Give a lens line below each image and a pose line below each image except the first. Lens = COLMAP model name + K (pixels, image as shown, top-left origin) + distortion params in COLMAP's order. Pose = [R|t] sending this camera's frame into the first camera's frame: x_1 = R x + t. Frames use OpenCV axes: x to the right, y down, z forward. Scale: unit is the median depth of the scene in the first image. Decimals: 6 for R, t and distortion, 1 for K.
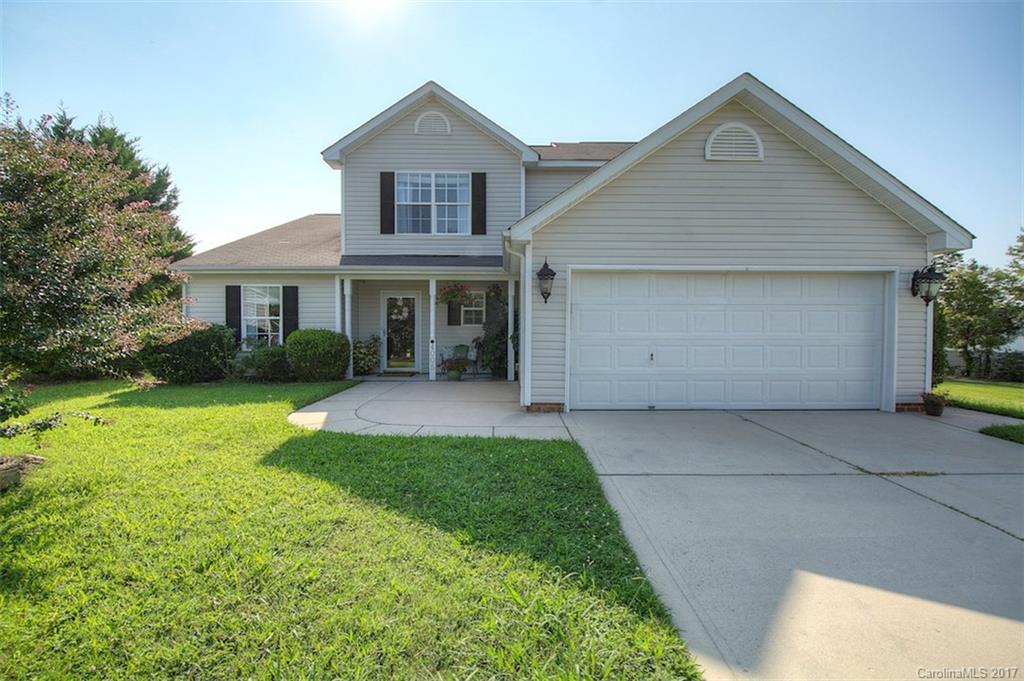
lens RADIAL K [[461.9, 0, 522.9], [0, 461.9, 342.0], [0, 0, 1]] dist [-0.008168, -0.005812]
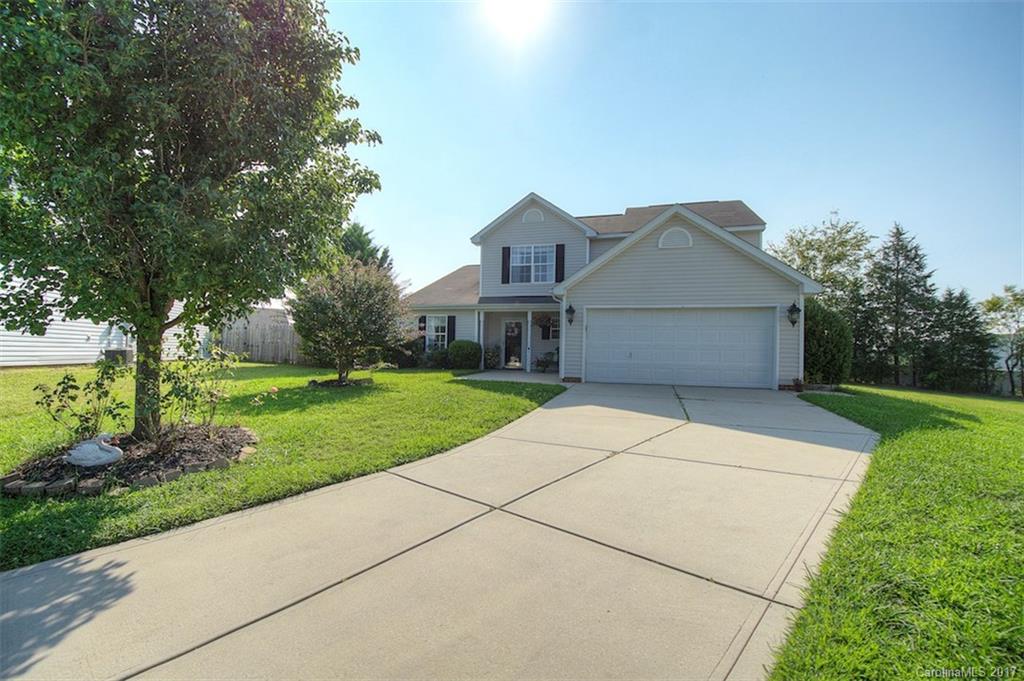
lens RADIAL K [[461.9, 0, 508.4], [0, 461.9, 340.2], [0, 0, 1]] dist [-0.008168, -0.005812]
pose [[0.946026, 0.009398, -0.323954, 0.261782], [-0.025477, 0.998643, -0.045428, 0.044532], [0.323088, 0.051229, 0.944981, -0.567963]]
